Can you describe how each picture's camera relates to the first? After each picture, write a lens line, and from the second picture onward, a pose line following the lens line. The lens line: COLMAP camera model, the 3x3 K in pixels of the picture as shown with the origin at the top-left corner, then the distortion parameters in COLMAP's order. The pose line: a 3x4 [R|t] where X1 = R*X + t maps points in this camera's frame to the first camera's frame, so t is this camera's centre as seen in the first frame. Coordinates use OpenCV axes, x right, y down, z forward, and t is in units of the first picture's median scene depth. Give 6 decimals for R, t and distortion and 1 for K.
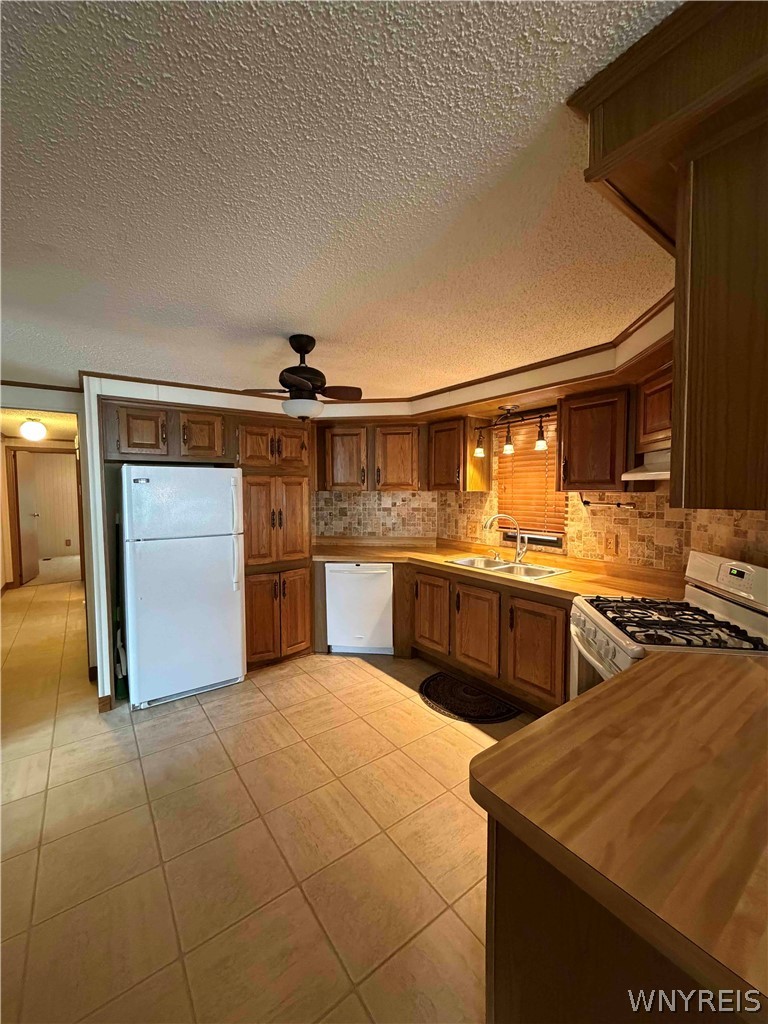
lens RADIAL K [[411.7, 0, 384.9], [0, 411.7, 510.5], [0, 0, 1]] dist [-0.000350, -0.000207]
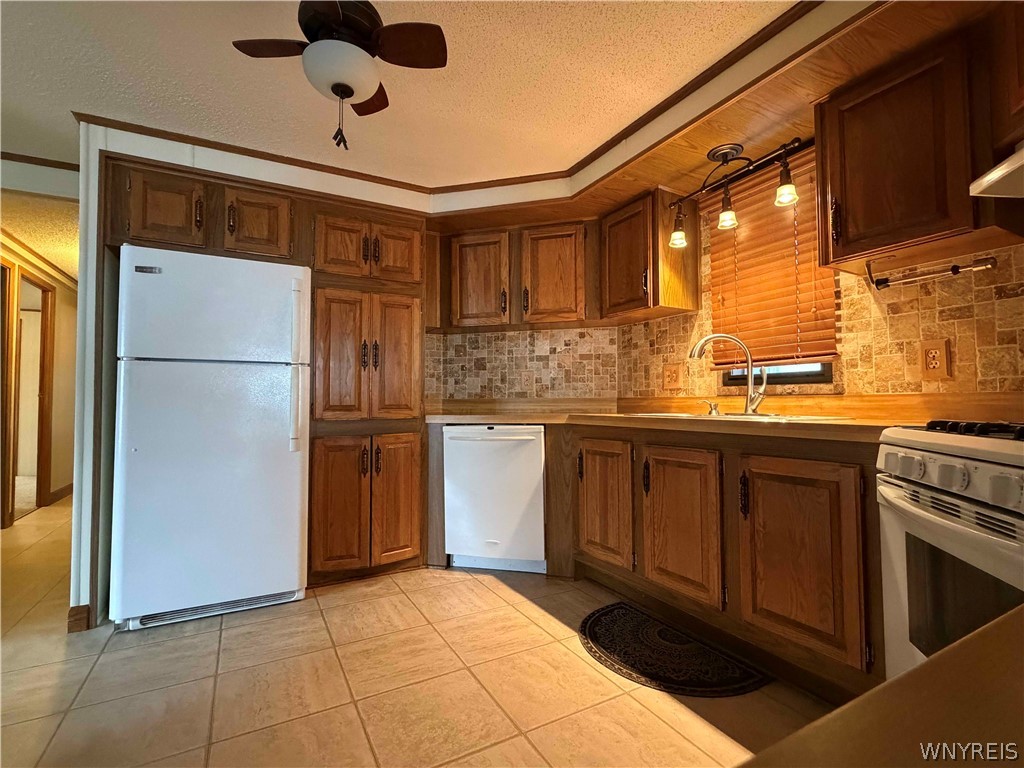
lens RADIAL K [[481.7, 0, 511.7], [0, 481.7, 385.3], [0, 0, 1]] dist [-0.000619, 0.000156]
pose [[0.991533, -0.005434, -0.129744, 0.075007], [-0.006834, 0.995556, -0.093922, 0.154923], [0.129678, 0.094013, 0.987089, 0.278254]]
